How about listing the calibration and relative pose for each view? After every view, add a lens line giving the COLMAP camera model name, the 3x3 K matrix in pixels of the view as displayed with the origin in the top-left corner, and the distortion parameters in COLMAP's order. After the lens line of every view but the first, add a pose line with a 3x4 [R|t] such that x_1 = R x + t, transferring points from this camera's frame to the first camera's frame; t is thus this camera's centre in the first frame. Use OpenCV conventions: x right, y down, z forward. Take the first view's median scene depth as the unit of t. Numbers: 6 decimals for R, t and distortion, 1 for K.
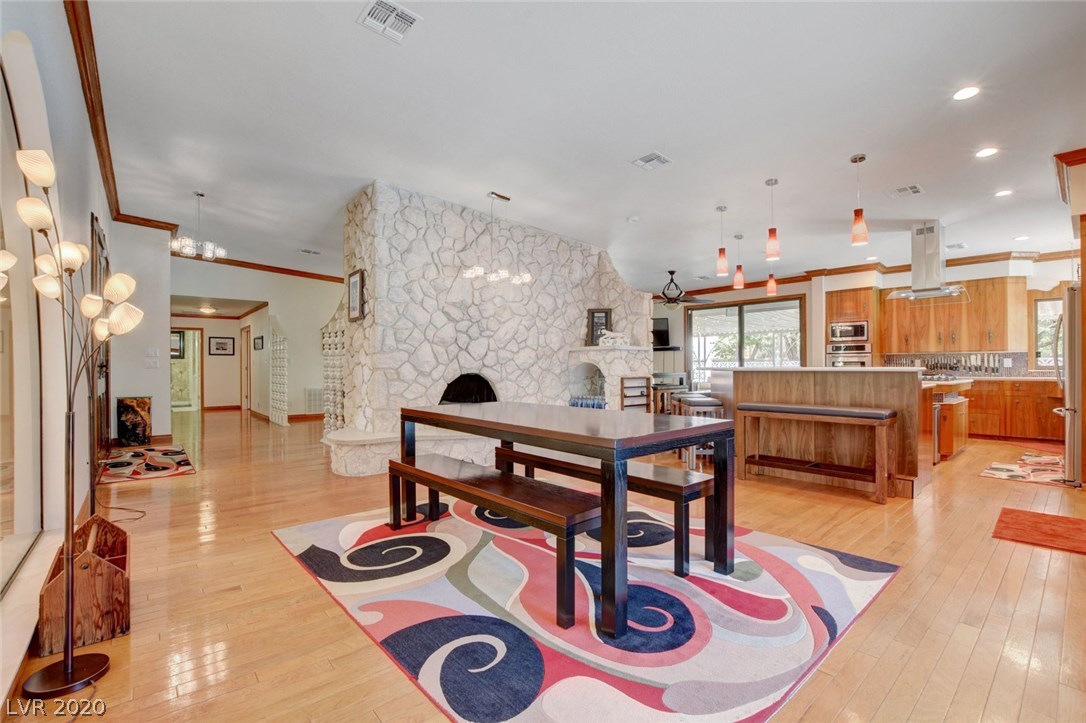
lens RADIAL K [[481.5, 0, 545.6], [0, 481.5, 365.0], [0, 0, 1]] dist [-0.029253, 0.002229]
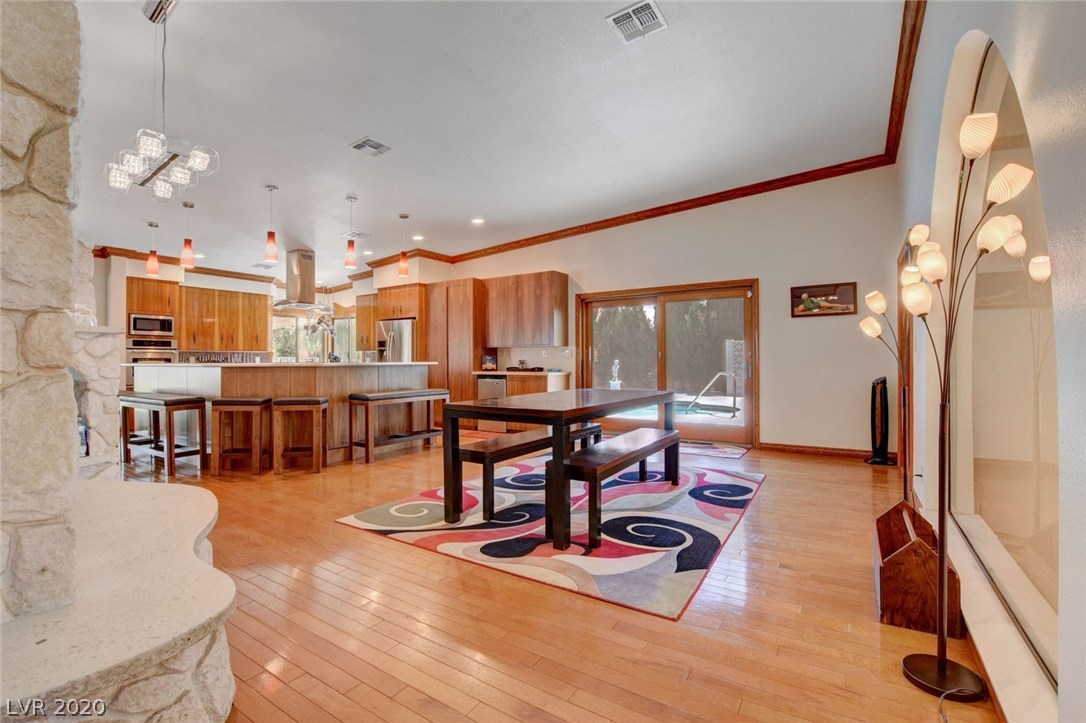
lens RADIAL K [[481.5, 0, 542.3], [0, 481.5, 357.7], [0, 0, 1]] dist [-0.029253, 0.002229]
pose [[-0.276124, 0.010392, 0.961066, -0.534982], [0.002409, 0.999946, -0.010121, 0.004207], [-0.961119, -0.000480, -0.276134, 0.632118]]
